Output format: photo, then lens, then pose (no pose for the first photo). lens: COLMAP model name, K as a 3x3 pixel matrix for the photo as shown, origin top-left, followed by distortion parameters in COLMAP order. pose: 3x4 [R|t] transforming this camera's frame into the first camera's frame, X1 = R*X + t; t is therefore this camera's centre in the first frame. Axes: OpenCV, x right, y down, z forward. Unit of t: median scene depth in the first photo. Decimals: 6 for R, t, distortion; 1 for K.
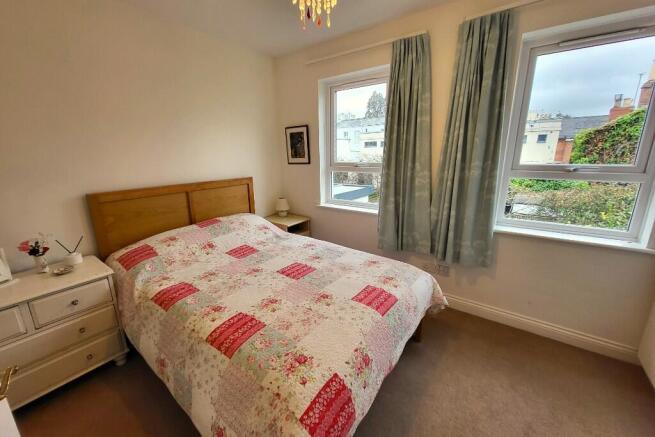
lens RADIAL K [[254.3, 0, 316.3], [0, 254.3, 217.5], [0, 0, 1]] dist [0.003184, 0.000133]
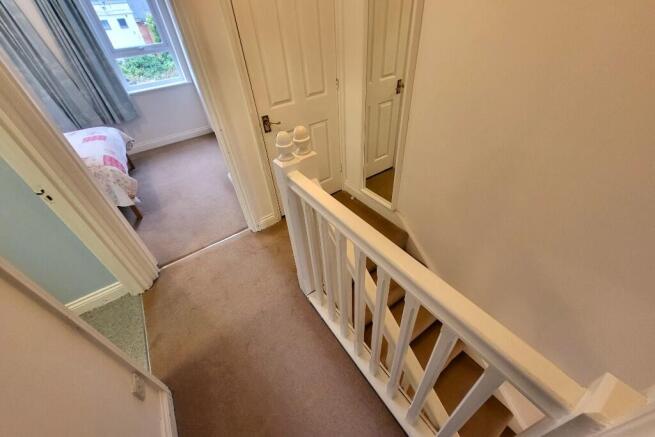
lens RADIAL K [[254.3, 0, 316.3], [0, 254.3, 217.5], [0, 0, 1]] dist [0.003184, 0.000133]
pose [[0.353014, -0.604504, 0.714112, -0.571564], [0.308530, 0.795772, 0.521111, 0.201365], [-0.883284, 0.036366, 0.467426, -0.864864]]
